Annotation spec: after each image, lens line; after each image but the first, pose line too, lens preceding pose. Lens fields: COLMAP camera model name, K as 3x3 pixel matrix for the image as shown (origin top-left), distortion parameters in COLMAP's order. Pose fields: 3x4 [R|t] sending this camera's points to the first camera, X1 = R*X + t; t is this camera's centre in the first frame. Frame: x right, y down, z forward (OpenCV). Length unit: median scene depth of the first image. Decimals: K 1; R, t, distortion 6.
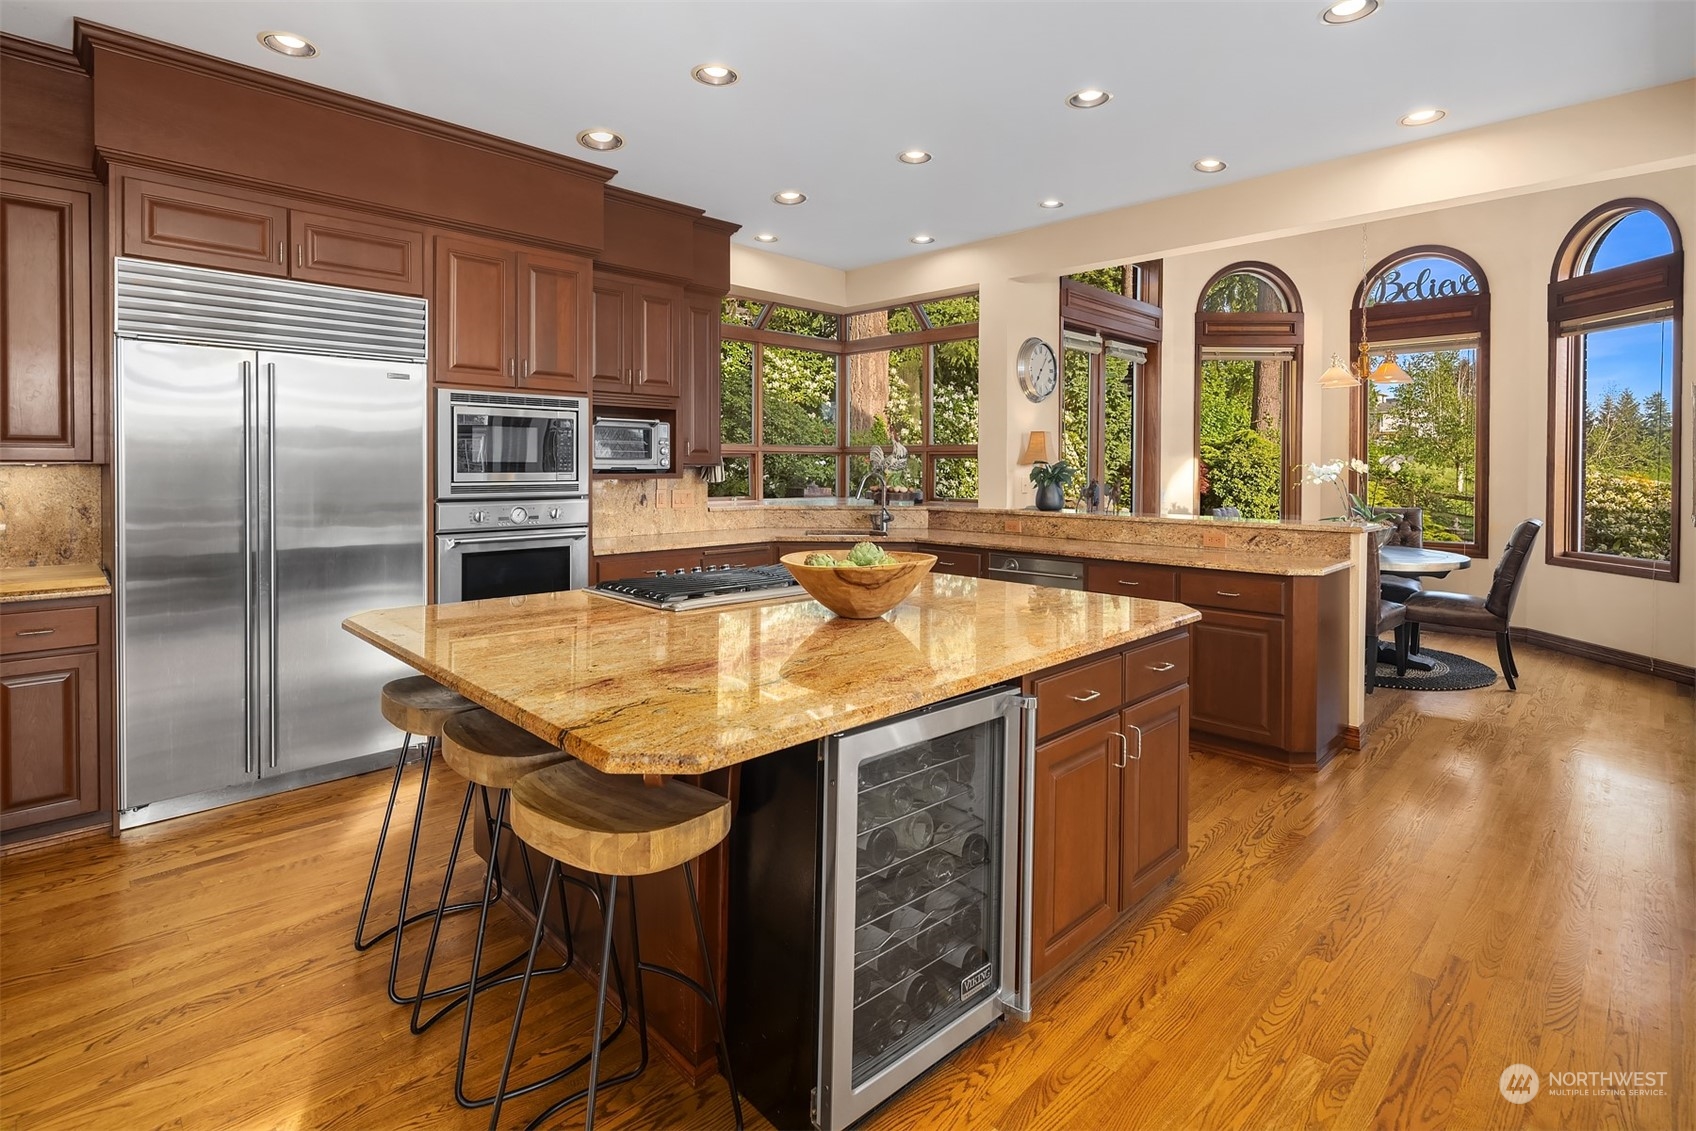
lens RADIAL K [[826.0, 0, 848.7], [0, 826.0, 479.2], [0, 0, 1]] dist [0.002286, -0.002476]
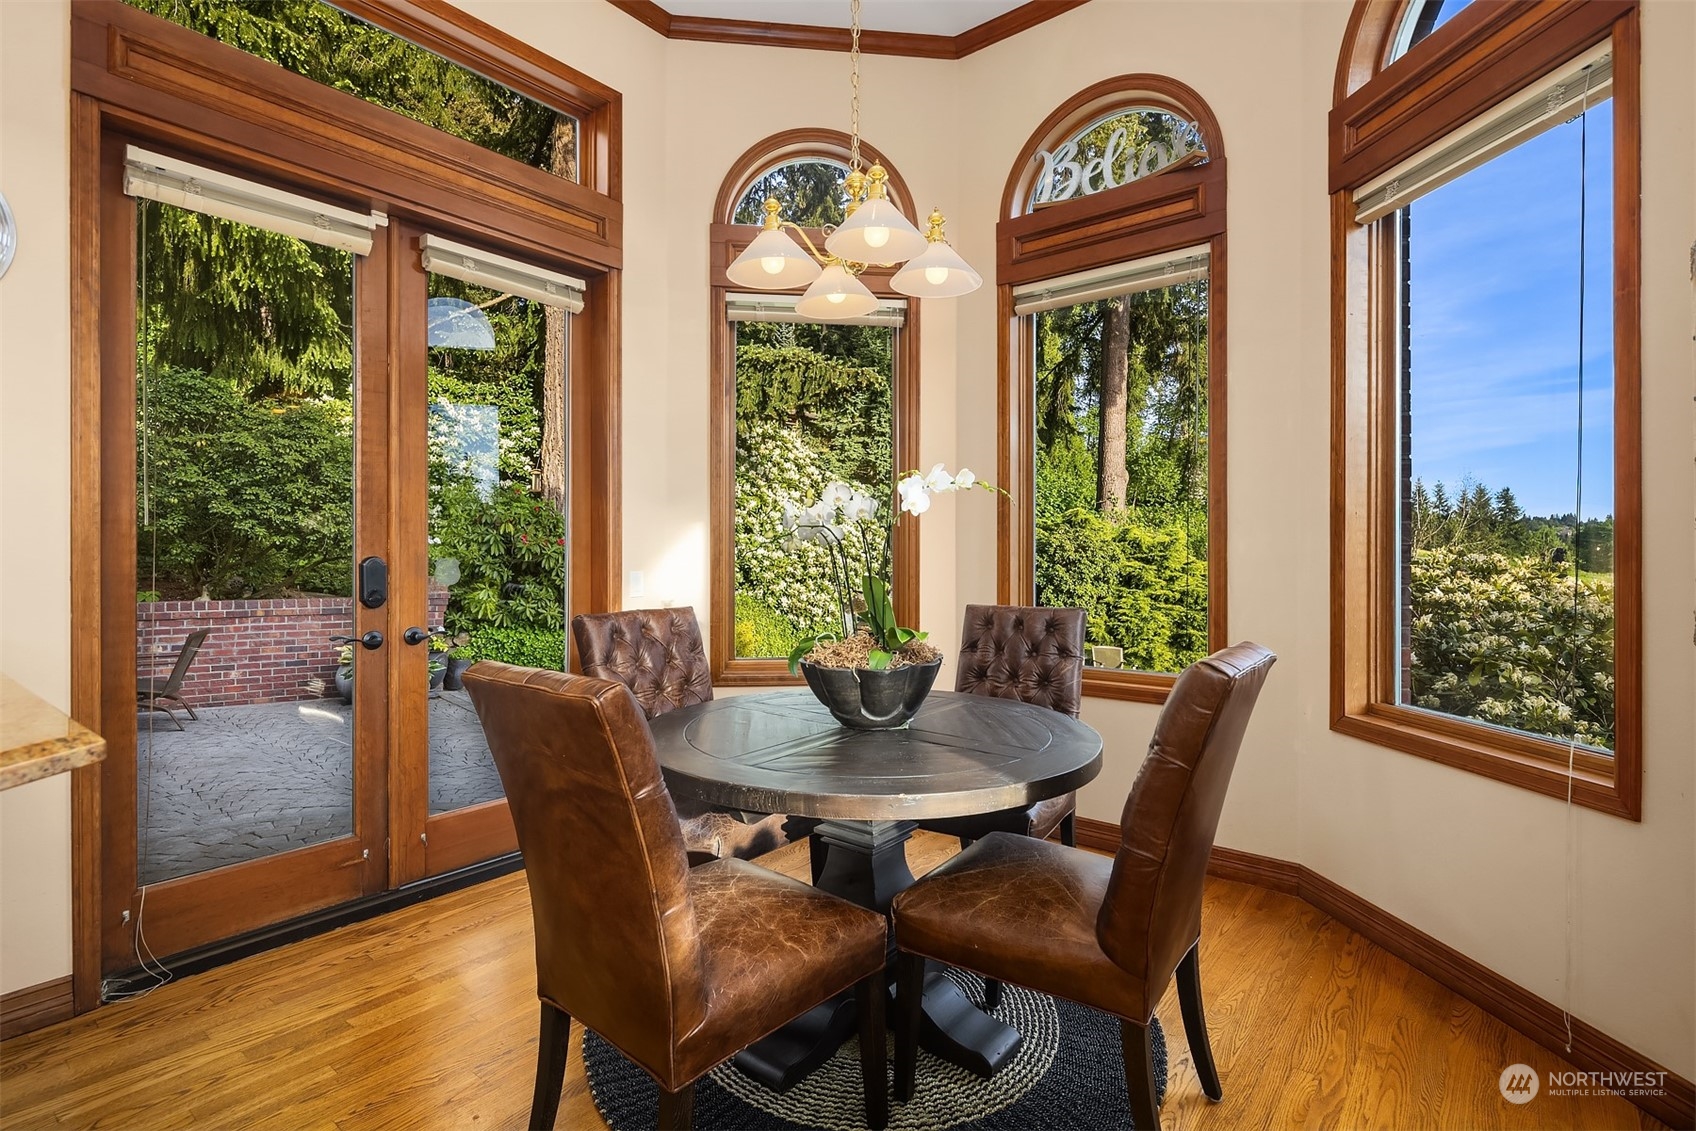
lens RADIAL K [[826.0, 0, 852.4], [0, 826.0, 561.1], [0, 0, 1]] dist [0.002286, -0.002476]
pose [[0.994459, -0.001879, 0.105107, 0.452389], [0.003143, 0.999925, -0.011861, 0.012515], [-0.105077, 0.012125, 0.994390, 0.487349]]
